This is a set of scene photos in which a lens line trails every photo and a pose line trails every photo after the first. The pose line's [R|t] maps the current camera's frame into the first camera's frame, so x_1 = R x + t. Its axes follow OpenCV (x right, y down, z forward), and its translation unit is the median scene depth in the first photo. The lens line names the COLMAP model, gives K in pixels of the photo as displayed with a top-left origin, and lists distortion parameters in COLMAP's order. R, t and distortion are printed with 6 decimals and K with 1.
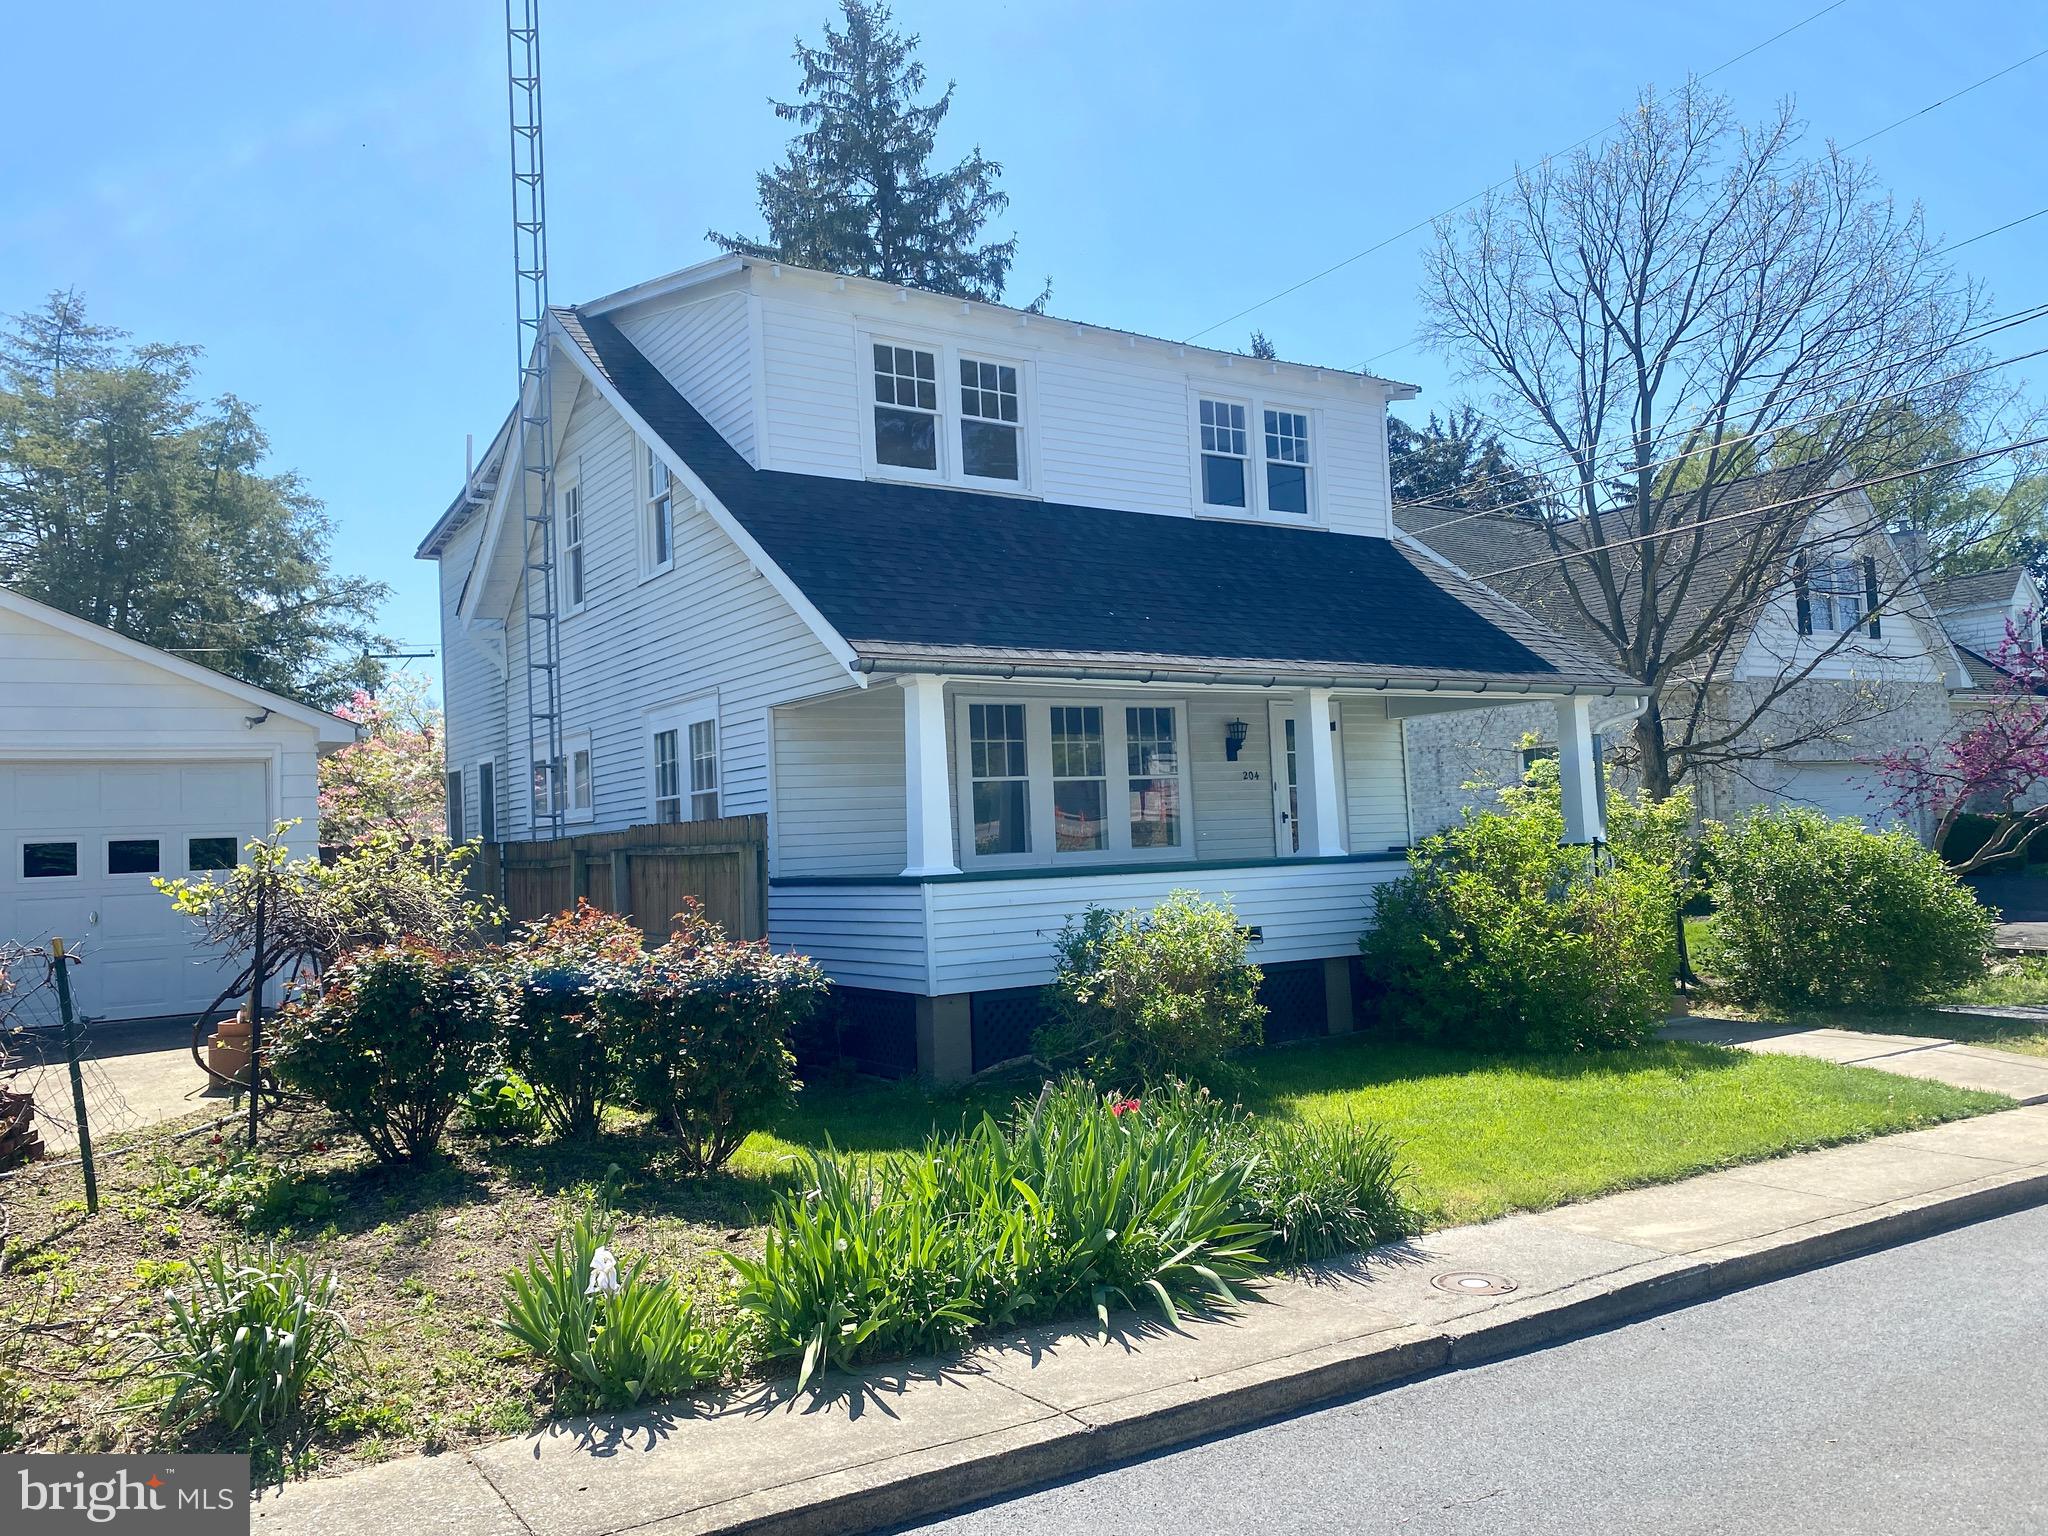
lens RADIAL K [[1538.3, 0, 986.5], [0, 1538.3, 762.9], [0, 0, 1]] dist [0.055358, -0.001250]
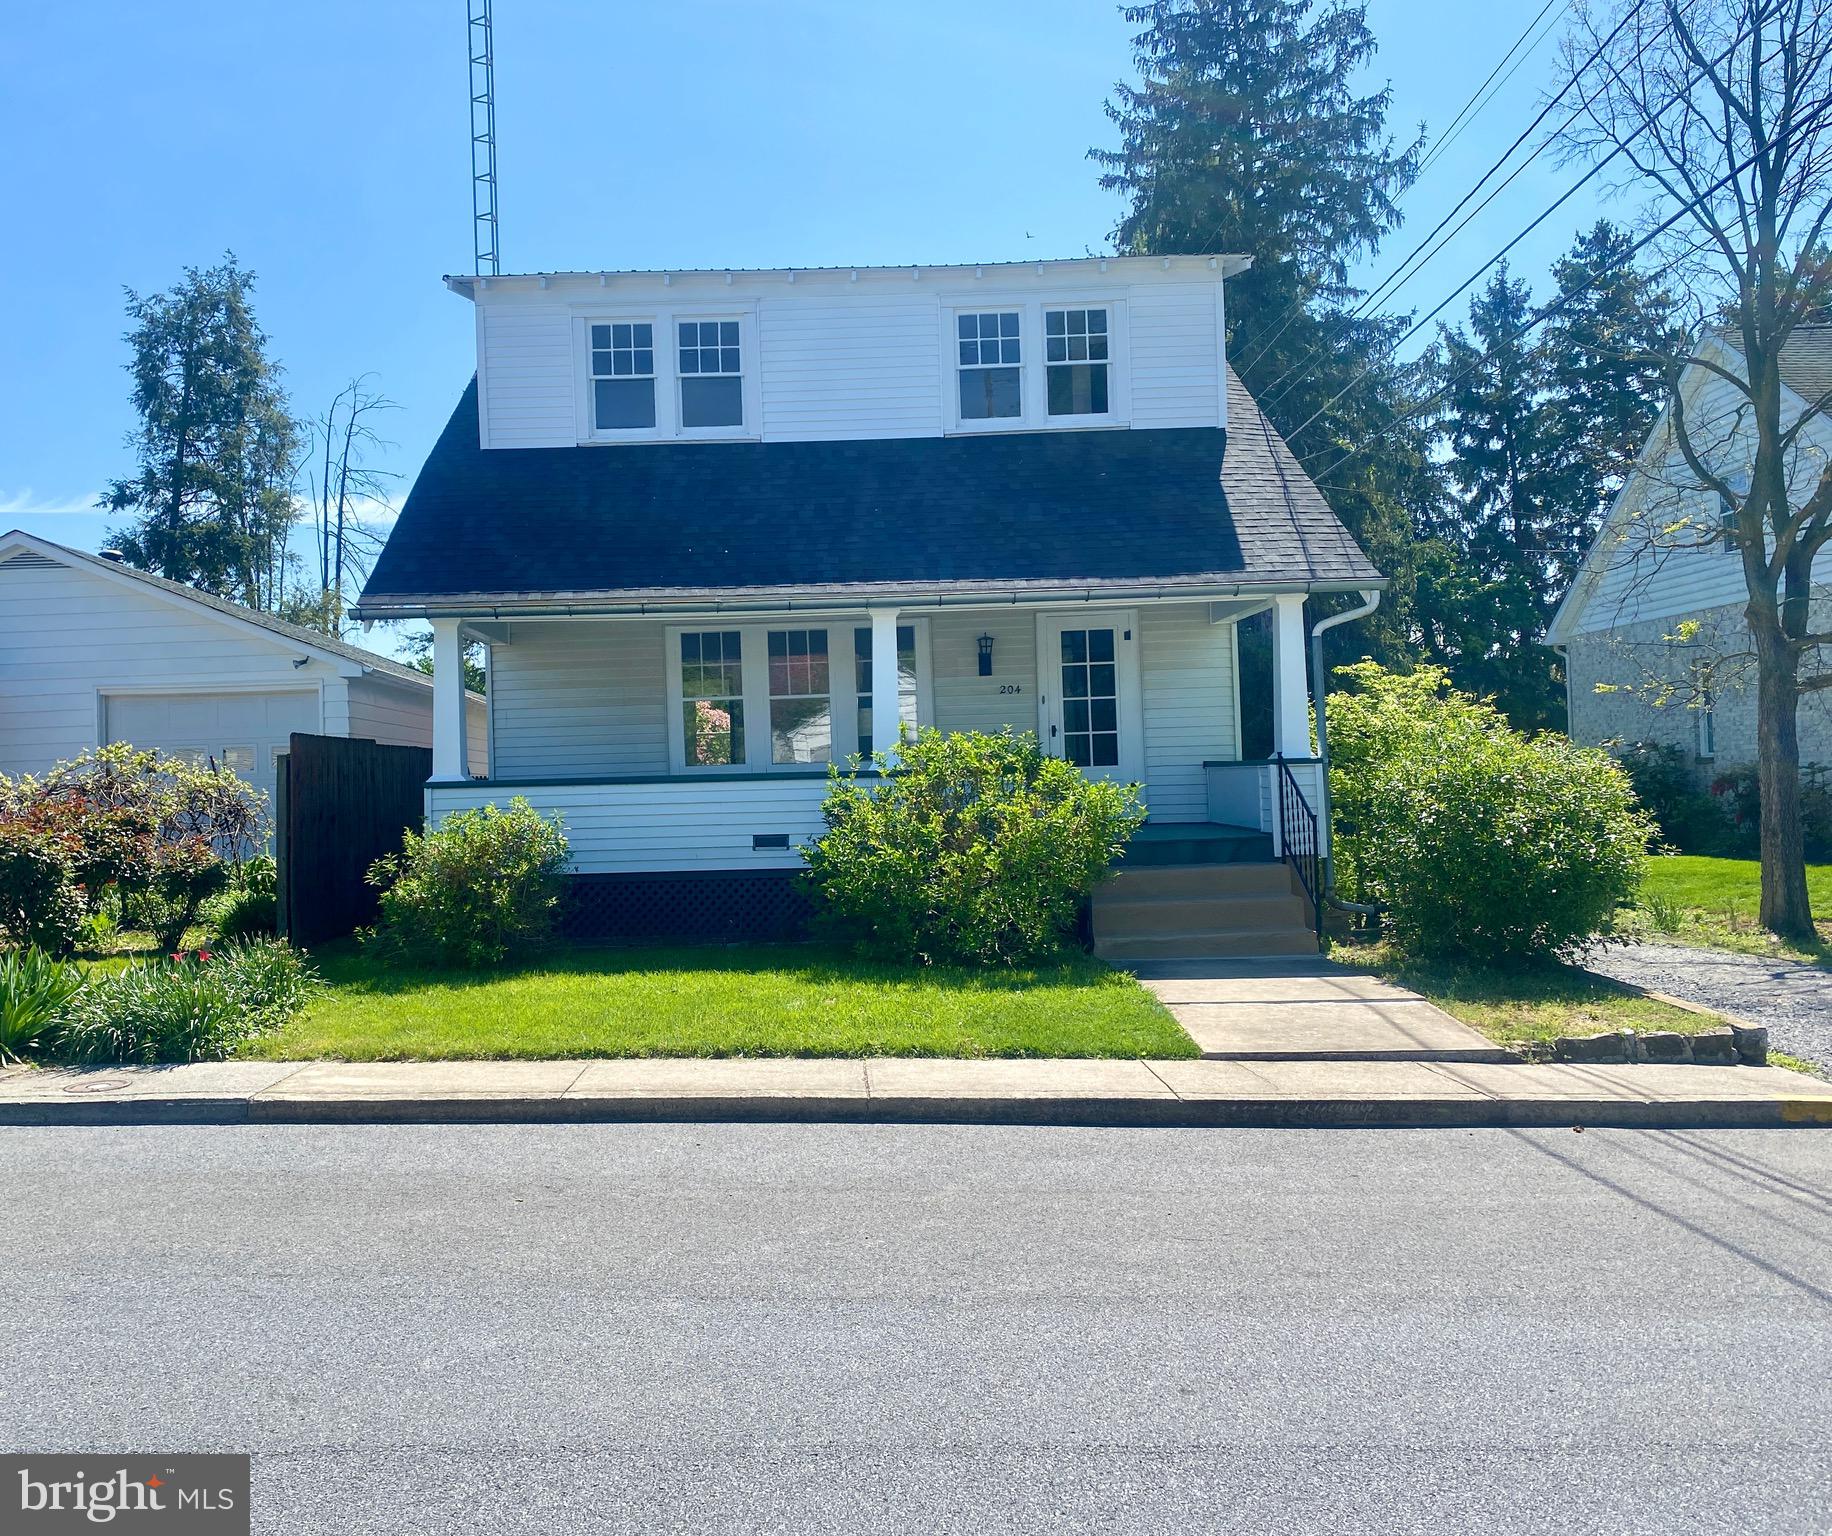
lens RADIAL K [[1535.8, 0, 794.3], [0, 1535.8, 770.5], [0, 0, 1]] dist [0.035333, 0.000778]
pose [[0.828694, 0.013713, -0.559533, 0.672700], [0.024852, 0.997812, 0.061262, -0.004290], [0.559149, -0.064673, 0.826541, 0.101282]]
